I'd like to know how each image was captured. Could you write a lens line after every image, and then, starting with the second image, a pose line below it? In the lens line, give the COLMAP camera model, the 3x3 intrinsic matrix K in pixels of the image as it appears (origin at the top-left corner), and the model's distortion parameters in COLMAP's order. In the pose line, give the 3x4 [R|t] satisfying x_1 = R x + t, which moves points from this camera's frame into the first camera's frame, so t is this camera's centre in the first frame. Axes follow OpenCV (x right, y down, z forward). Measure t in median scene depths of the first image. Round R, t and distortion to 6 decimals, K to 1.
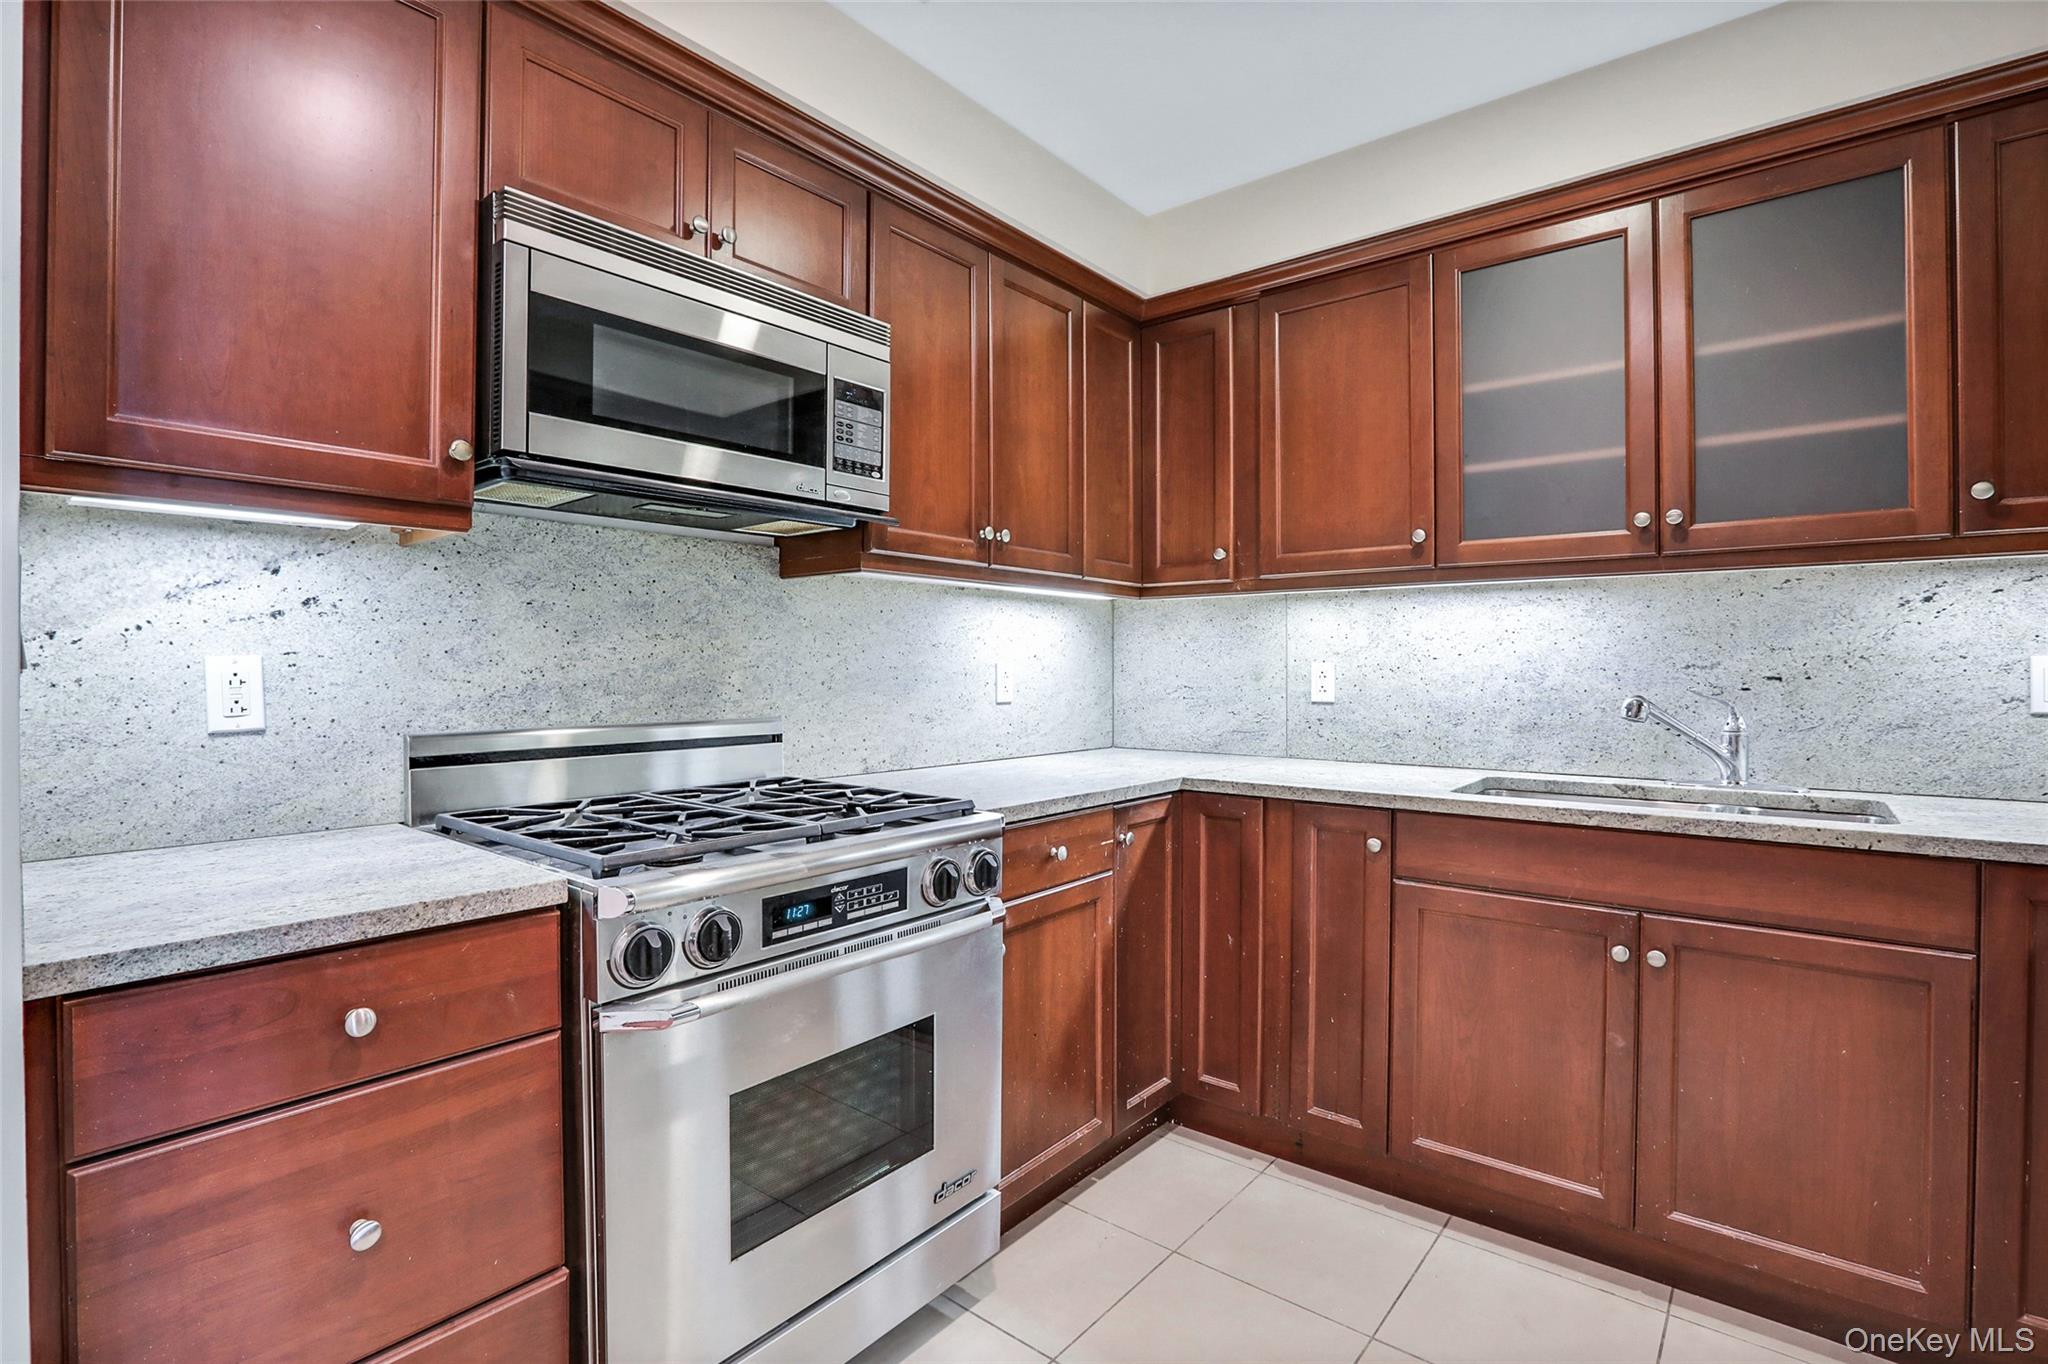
lens RADIAL K [[956.2, 0, 1018.9], [0, 956.2, 670.9], [0, 0, 1]] dist [-0.052322, 0.018007]
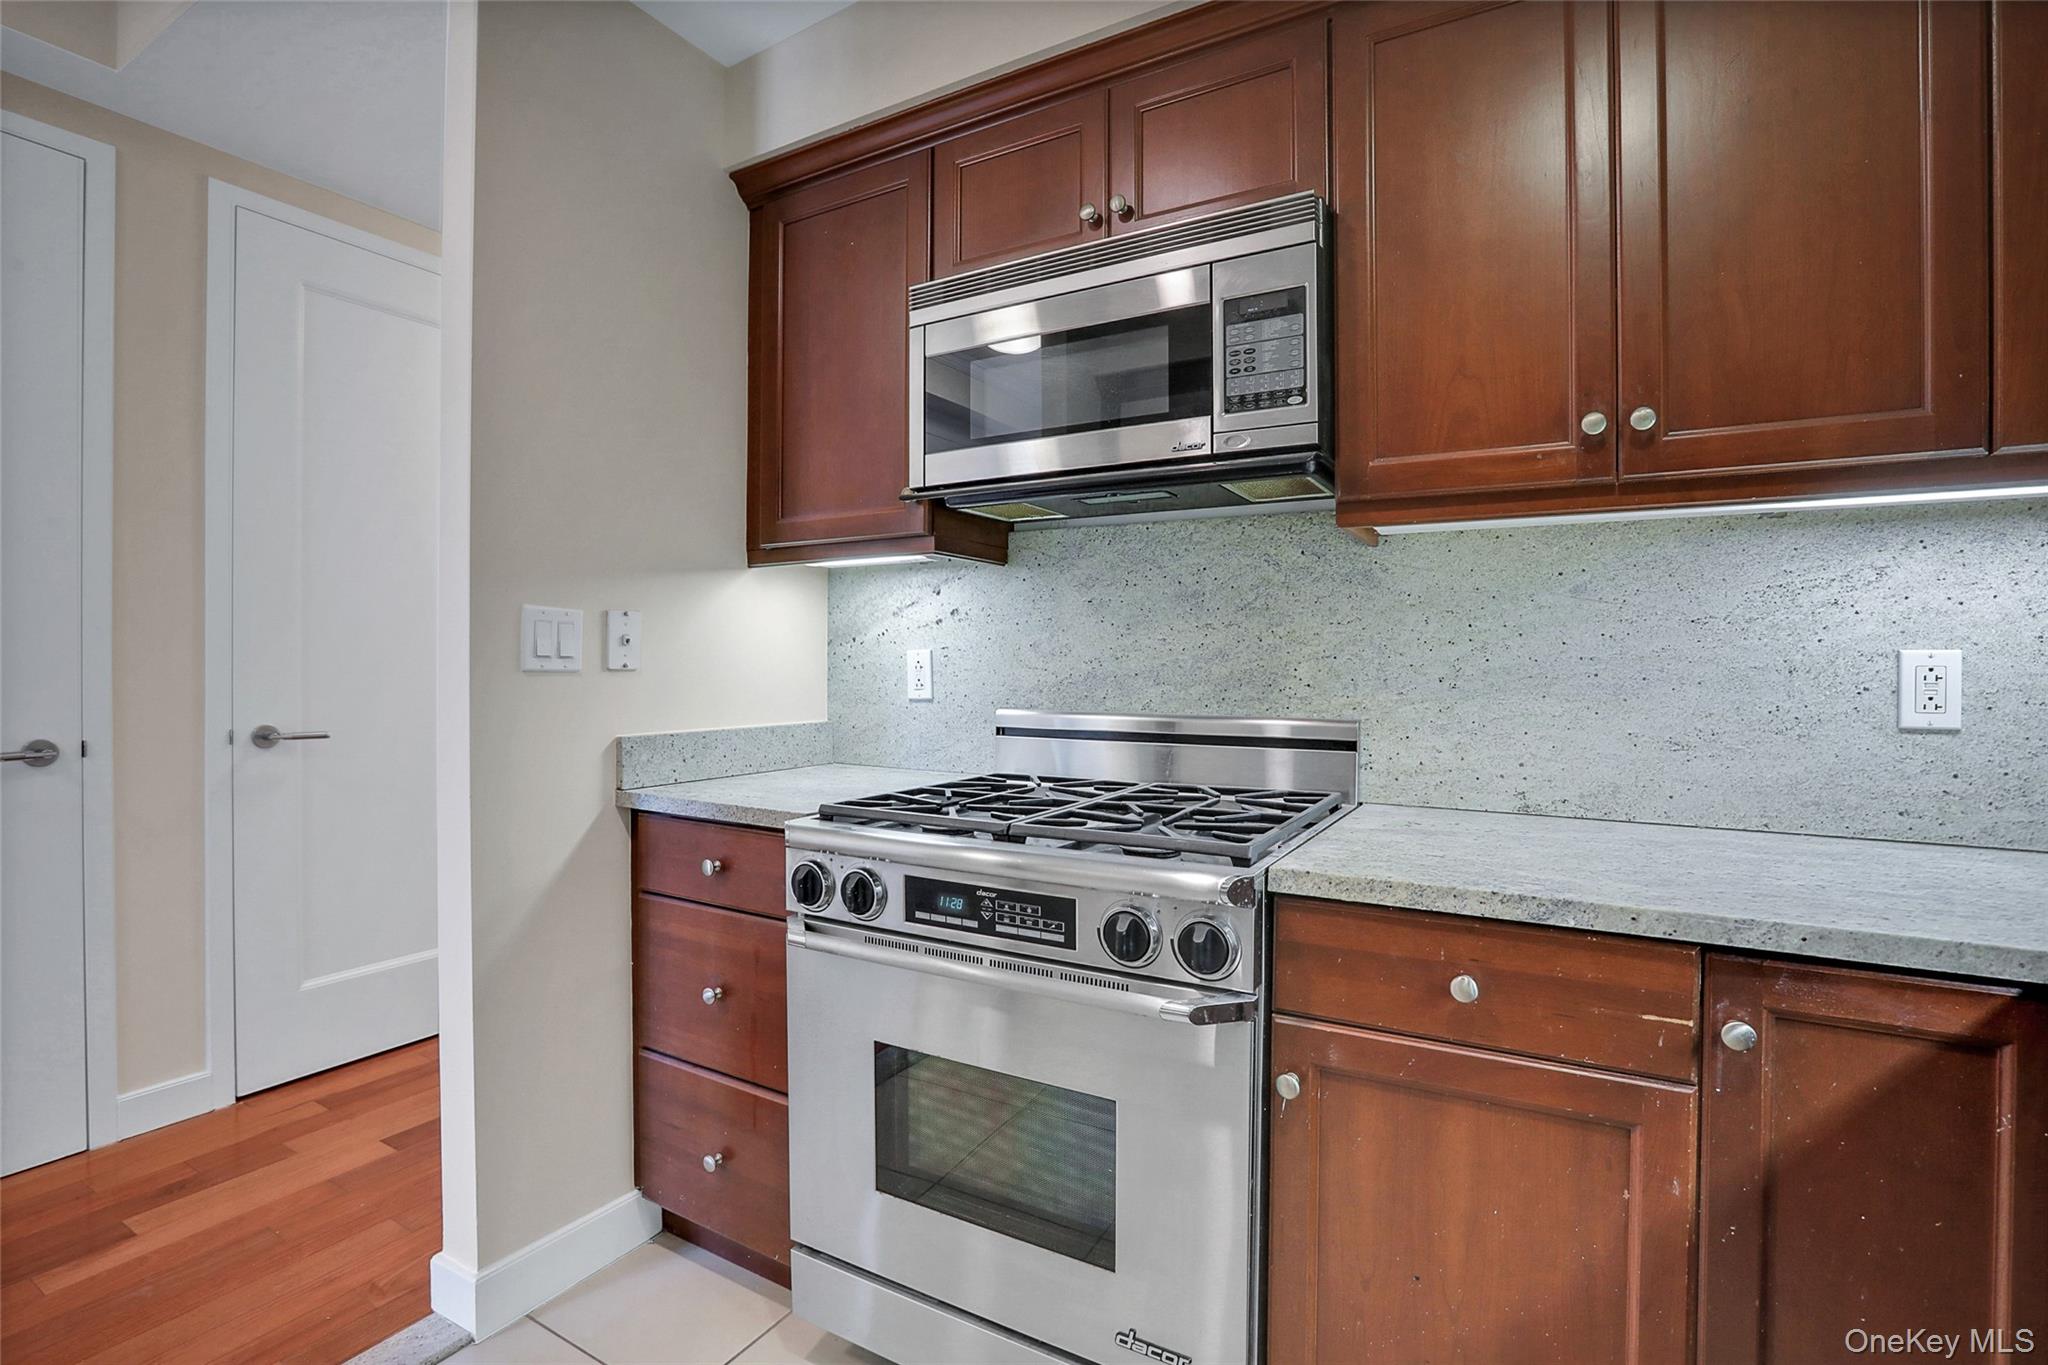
lens RADIAL K [[956.2, 0, 1032.0], [0, 956.2, 670.5], [0, 0, 1]] dist [-0.052322, 0.018007]
pose [[0.167983, 0.007940, -0.985758, 0.567477], [-0.008239, 0.999944, 0.006650, 0.004171], [0.985755, 0.007004, 0.168039, 0.689049]]
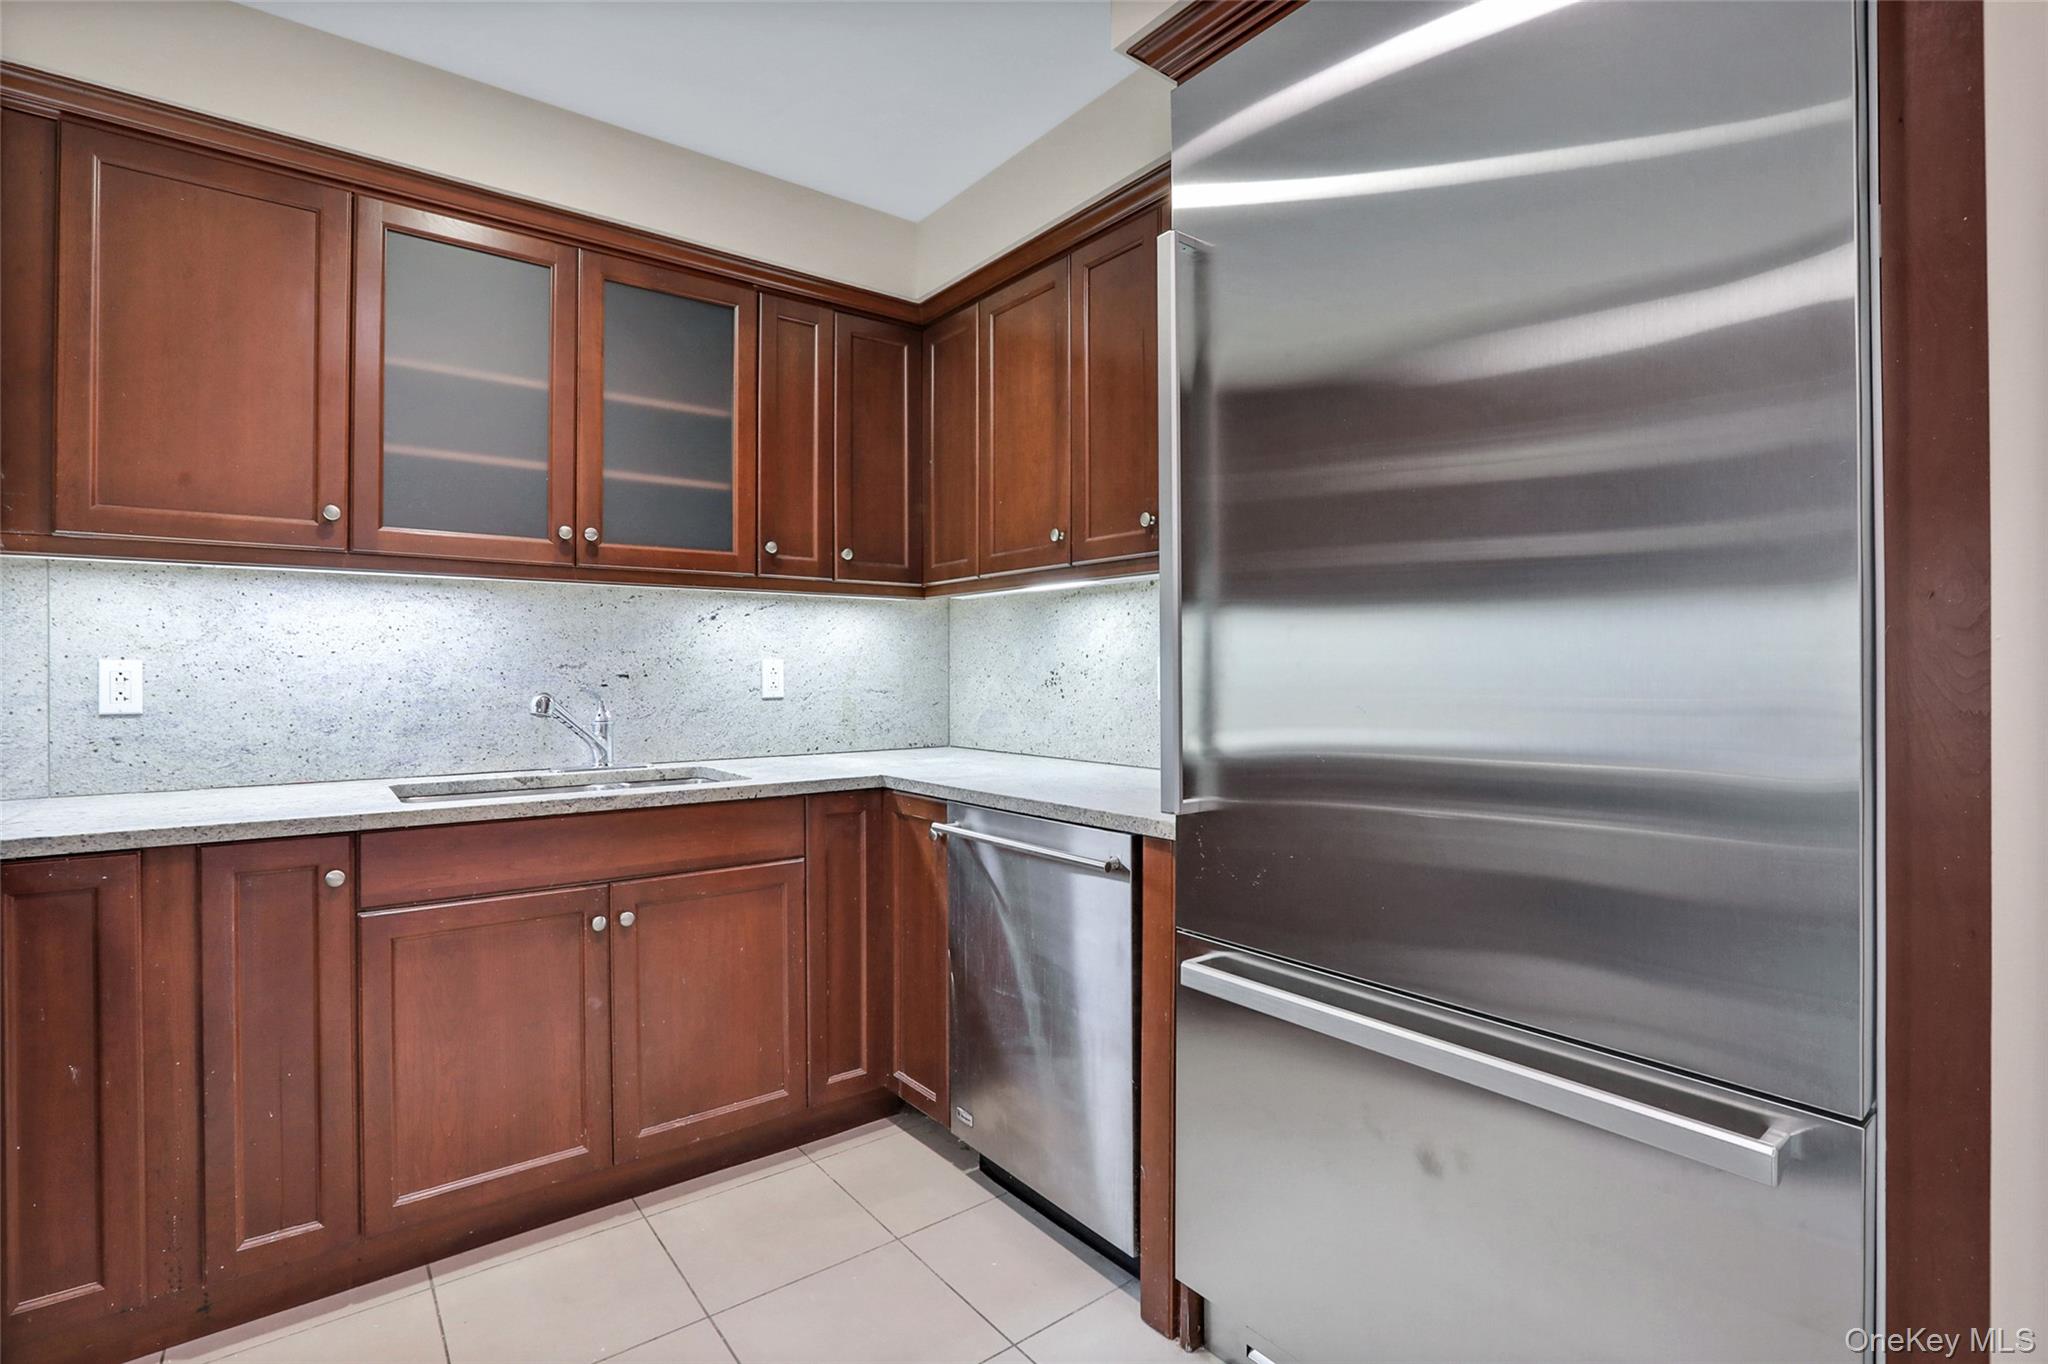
lens RADIAL K [[956.2, 0, 1003.0], [0, 956.2, 668.9], [0, 0, 1]] dist [-0.052322, 0.018007]
pose [[0.226151, 0.000435, 0.974092, -0.325131], [0.004297, 0.999990, -0.001444, 0.003211], [-0.974083, 0.004512, 0.226147, 0.265921]]
